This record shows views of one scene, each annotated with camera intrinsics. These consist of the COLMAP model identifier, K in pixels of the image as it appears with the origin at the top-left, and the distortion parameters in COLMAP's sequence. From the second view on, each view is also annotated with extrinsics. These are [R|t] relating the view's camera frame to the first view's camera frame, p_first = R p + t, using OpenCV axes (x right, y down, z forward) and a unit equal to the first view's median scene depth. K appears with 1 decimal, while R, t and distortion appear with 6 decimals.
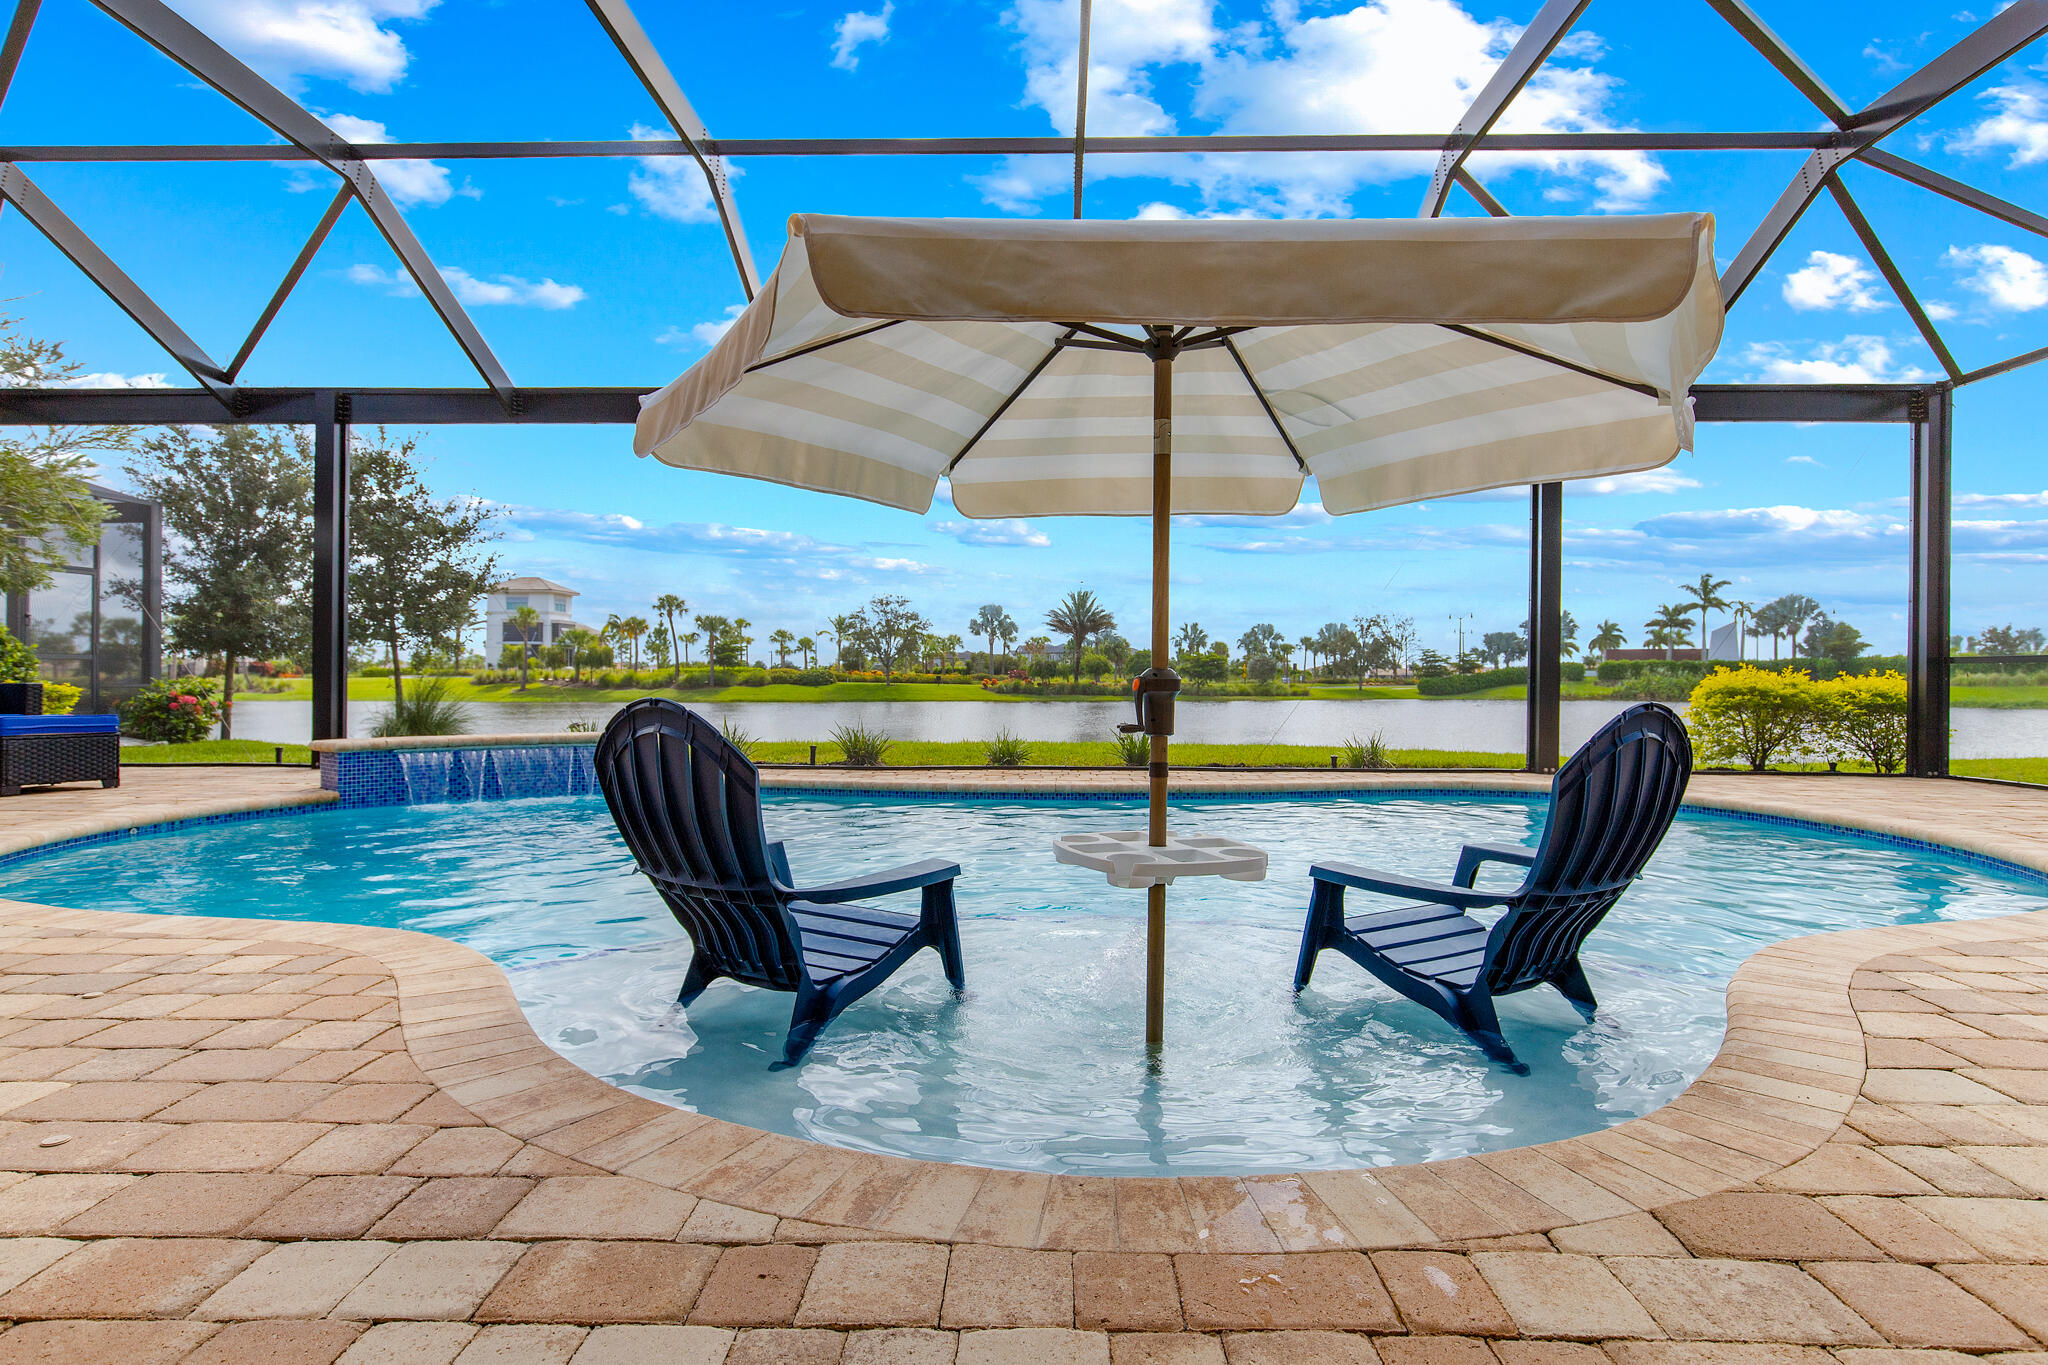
lens RADIAL K [[1056.6, 0, 1020.6], [0, 1056.6, 692.6], [0, 0, 1]] dist [0.000075, -0.002406]
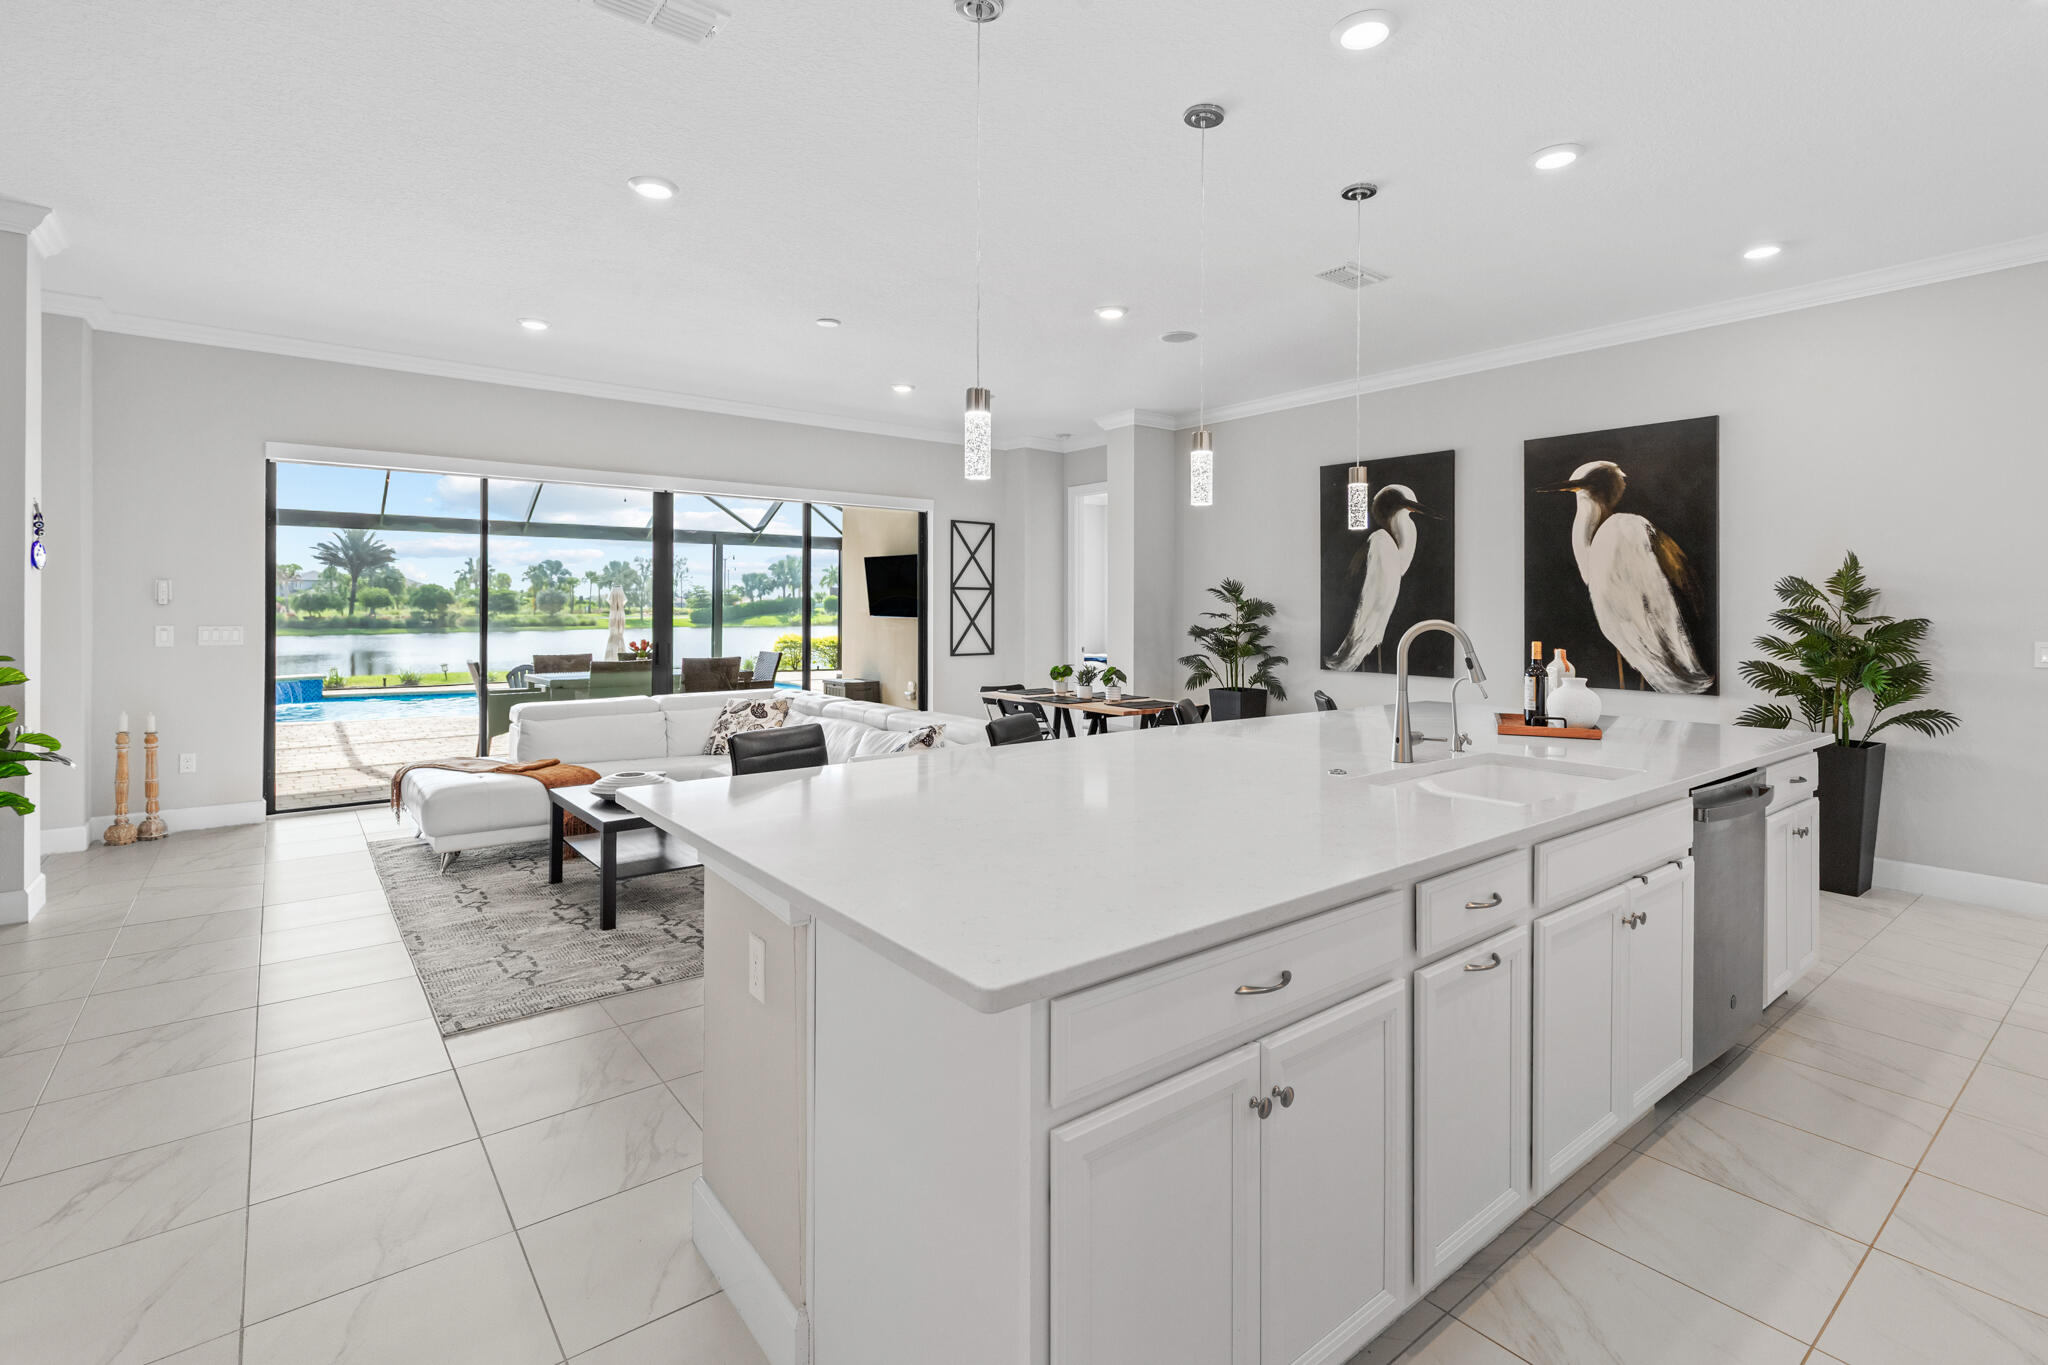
lens RADIAL K [[978.5, 0, 1036.3], [0, 978.5, 622.1], [0, 0, 1]] dist [0.012332, 0.001639]
pose [[0.768262, -0.012906, 0.640006, -0.048490], [0.008520, 0.999914, 0.009938, -0.007384], [-0.640079, -0.002182, 0.768306, -0.146301]]
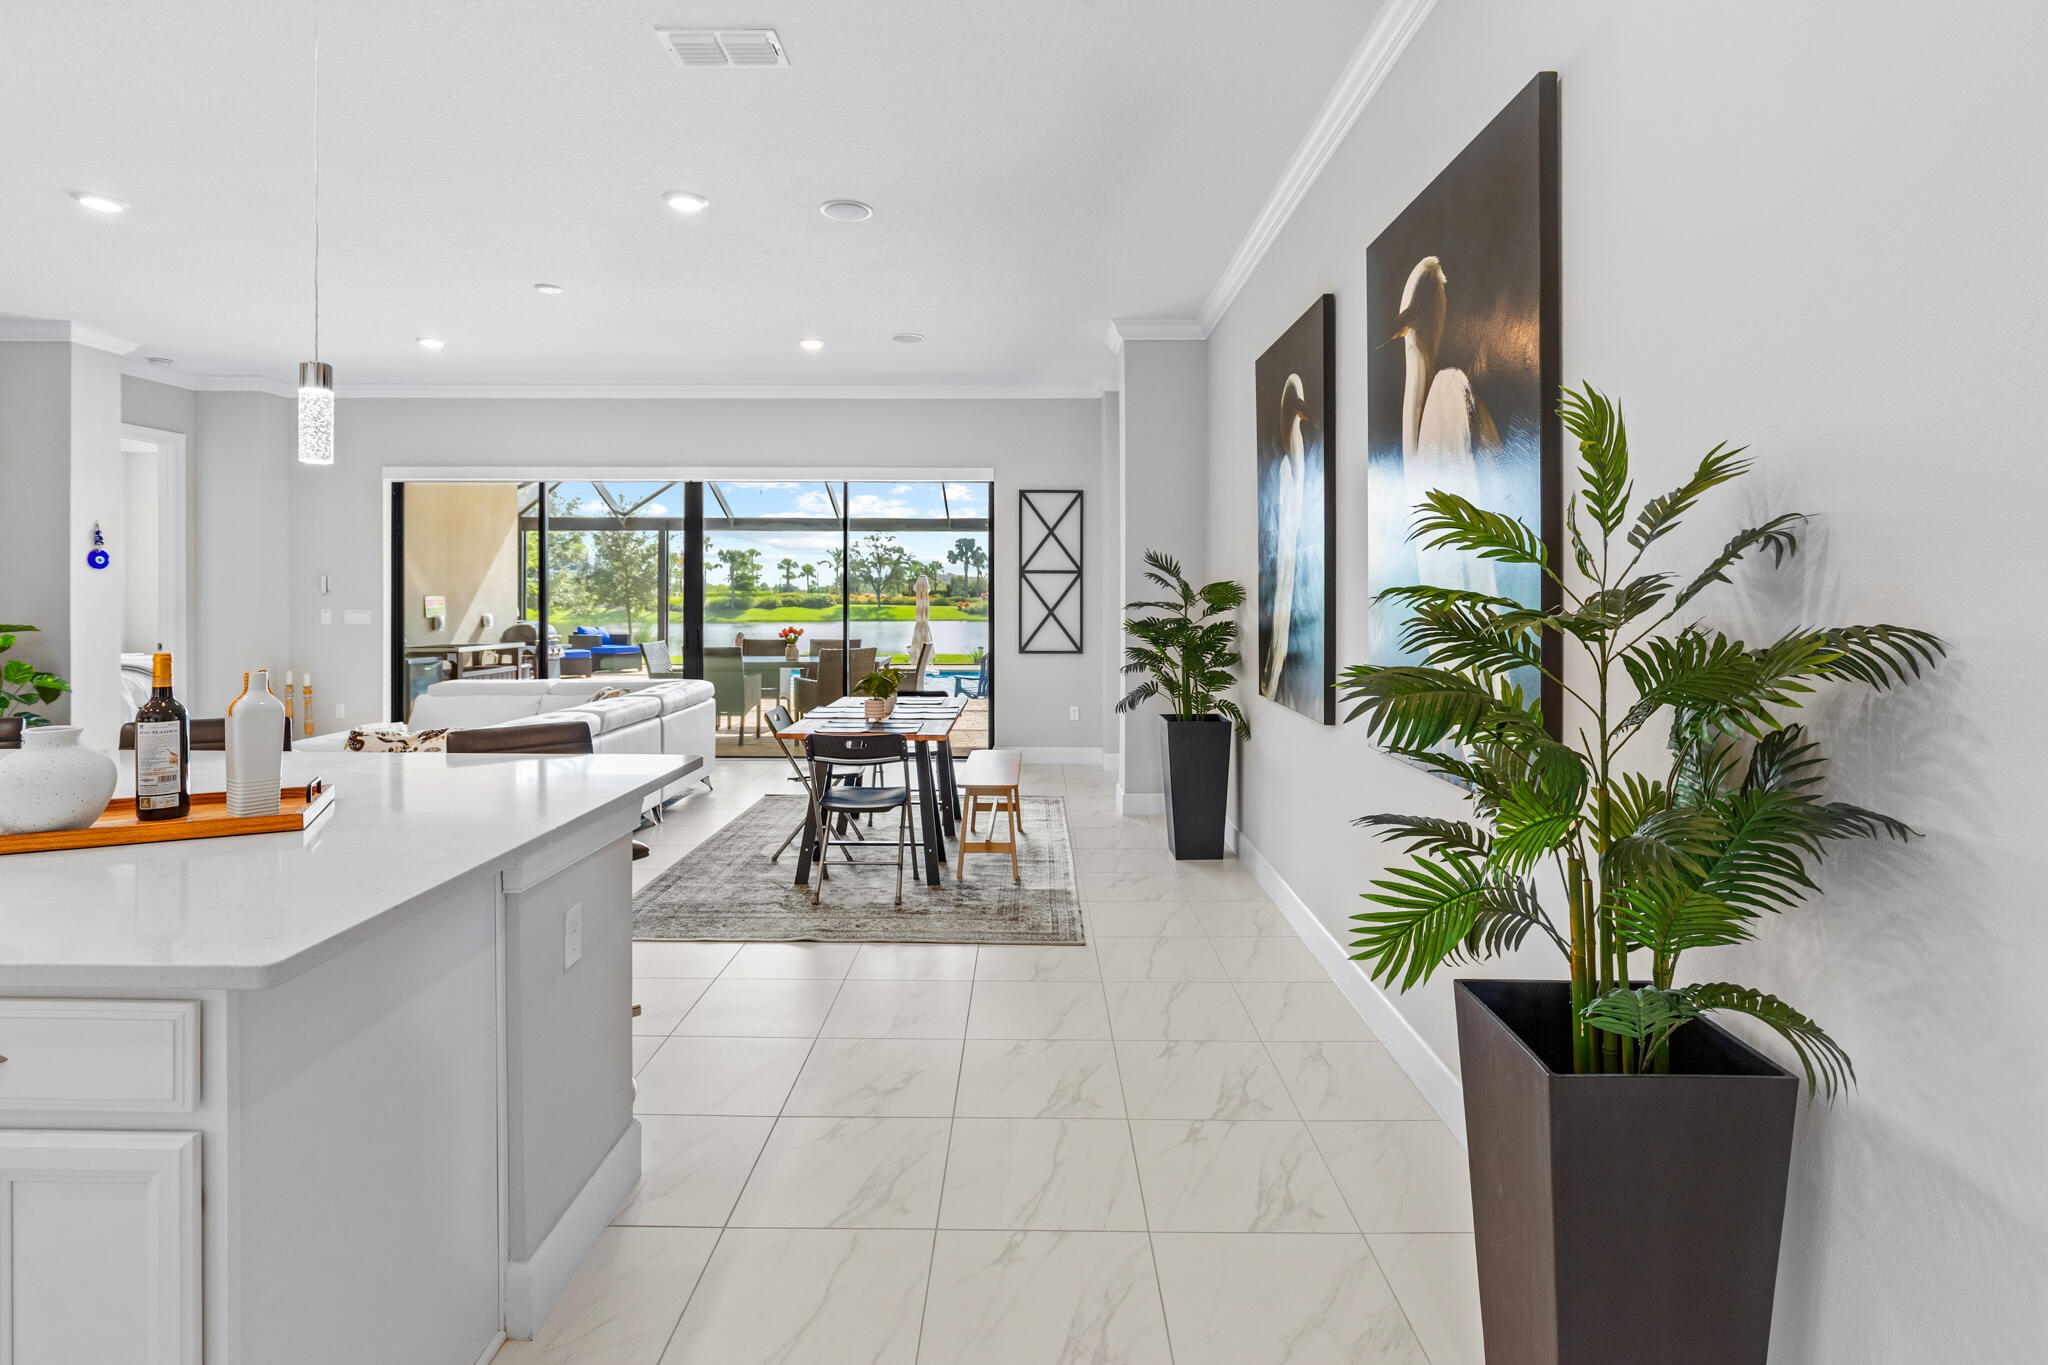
lens RADIAL K [[1014.6, 0, 988.1], [0, 1014.6, 604.4], [0, 0, 1]] dist [0.003255, -0.002350]
pose [[0.999867, -0.002627, -0.016076, 0.017137], [0.002585, 0.999993, -0.002651, -0.006894], [0.016083, 0.002609, 0.999867, -0.150171]]
